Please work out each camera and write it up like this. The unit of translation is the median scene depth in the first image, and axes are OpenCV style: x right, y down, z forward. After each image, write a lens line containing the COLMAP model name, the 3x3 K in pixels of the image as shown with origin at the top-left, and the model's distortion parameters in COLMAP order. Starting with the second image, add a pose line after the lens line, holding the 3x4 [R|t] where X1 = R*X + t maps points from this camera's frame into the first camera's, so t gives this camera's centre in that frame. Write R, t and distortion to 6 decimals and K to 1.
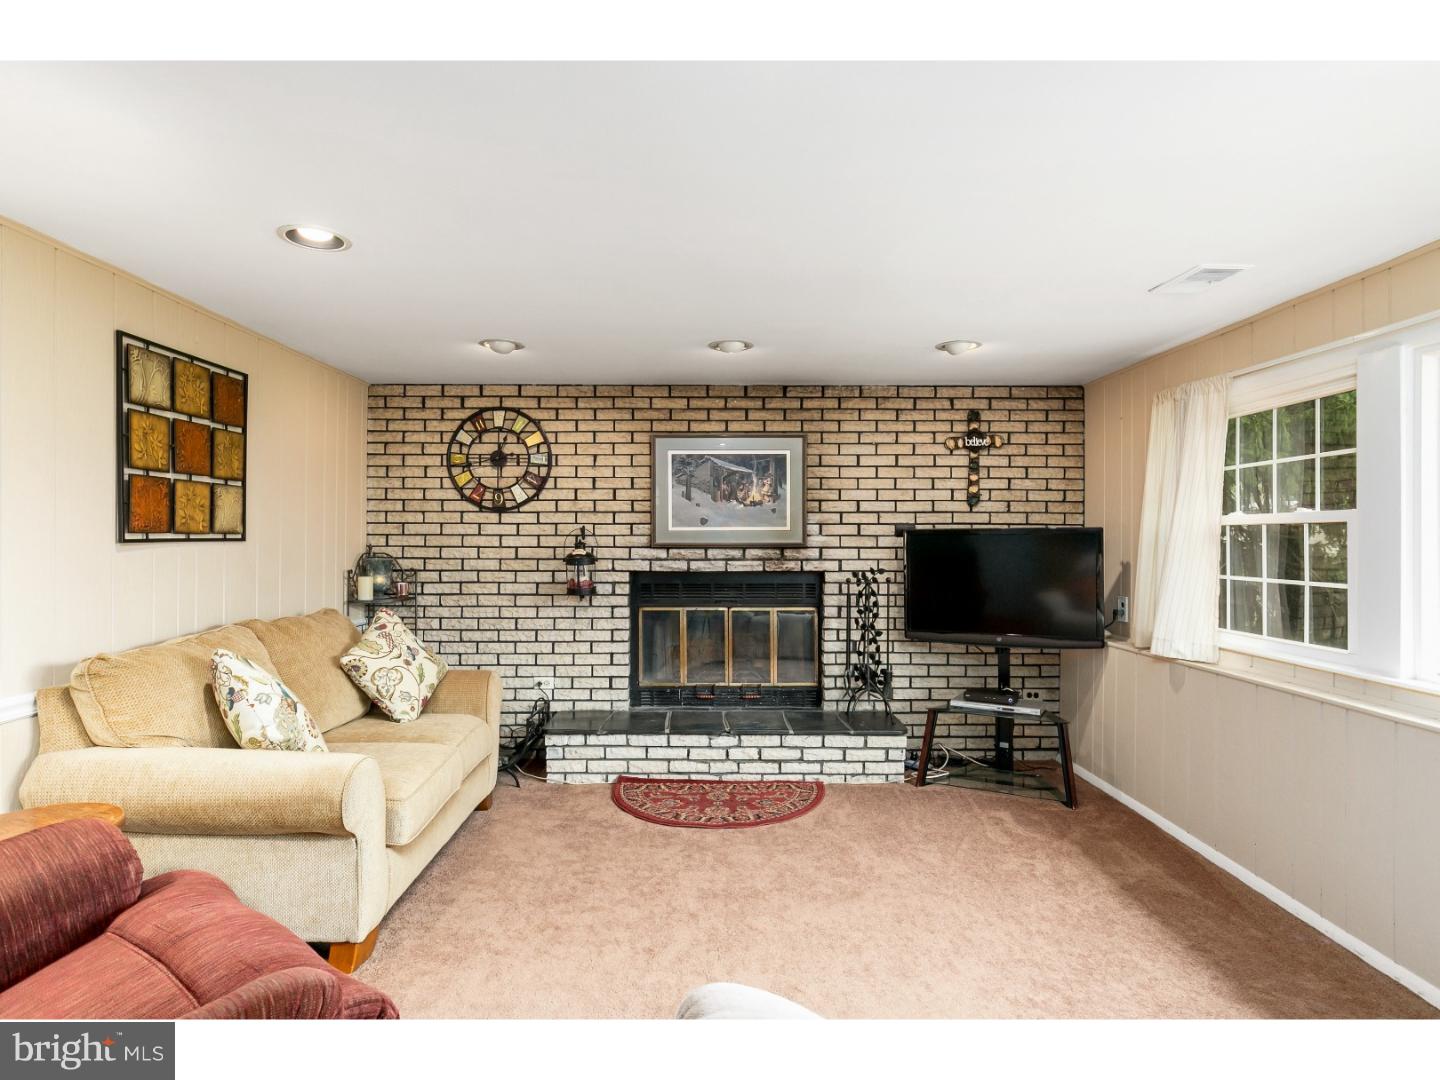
lens RADIAL K [[771.5, 0, 714.4], [0, 771.5, 533.8], [0, 0, 1]] dist [-0.002404, -0.004504]
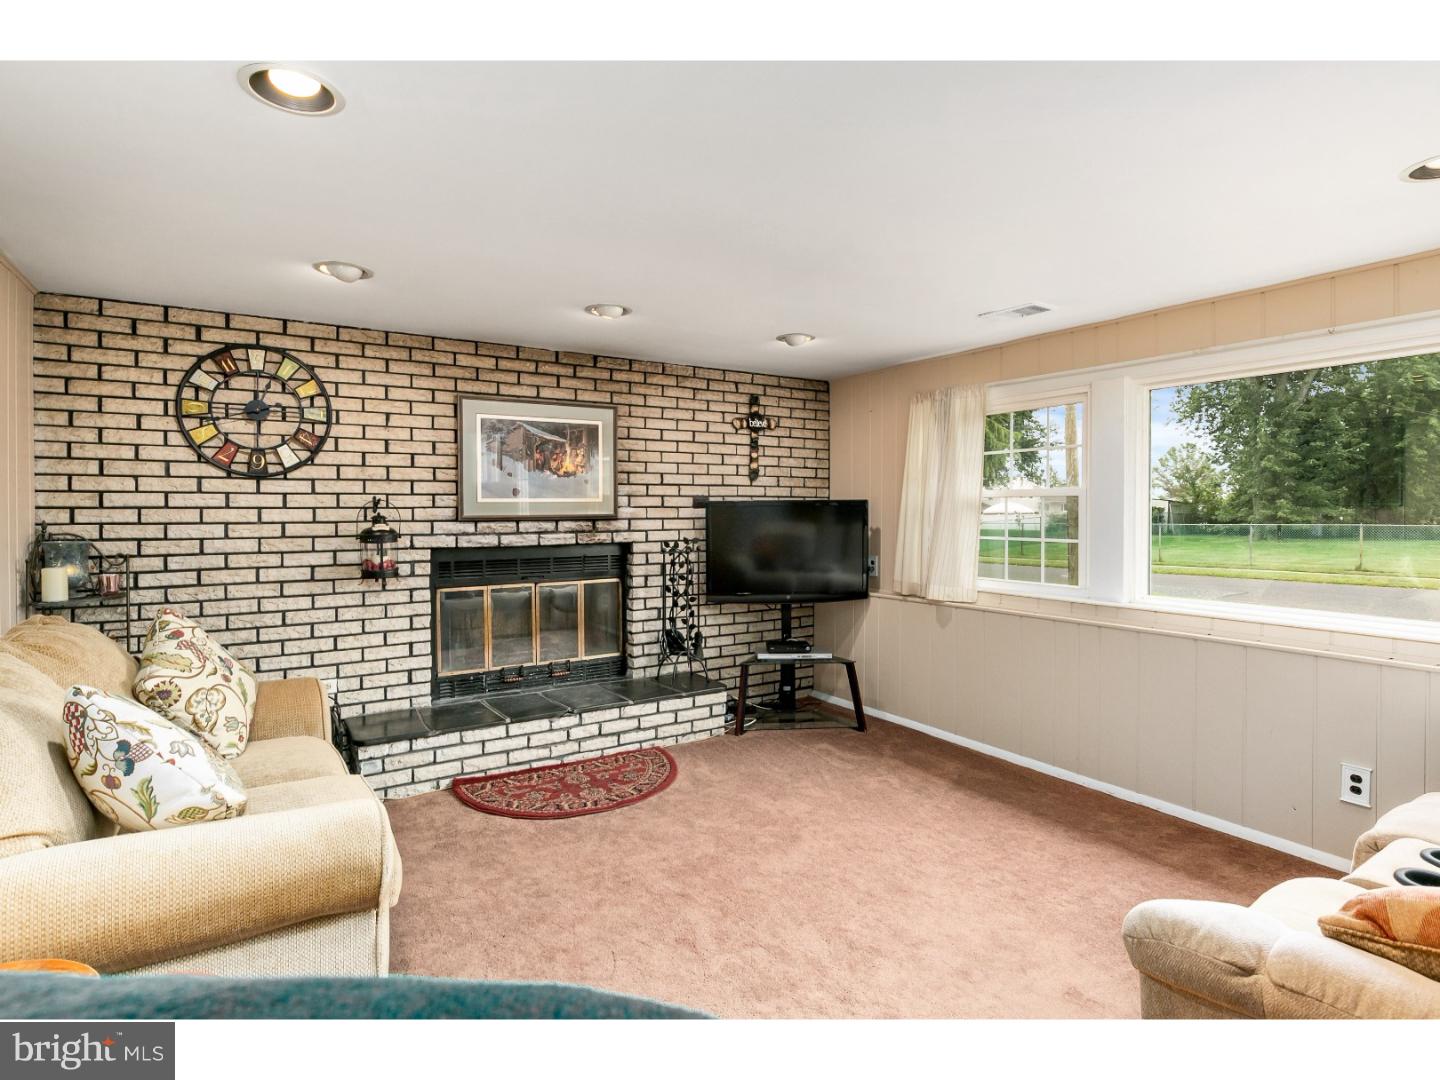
lens RADIAL K [[743.9, 0, 719.9], [0, 743.9, 518.1], [0, 0, 1]] dist [-0.002561, -0.001731]
pose [[0.850138, -0.010638, 0.526452, -0.277400], [0.002114, 0.999857, 0.016790, 0.000558], [-0.526555, -0.013161, 0.850039, 0.105308]]
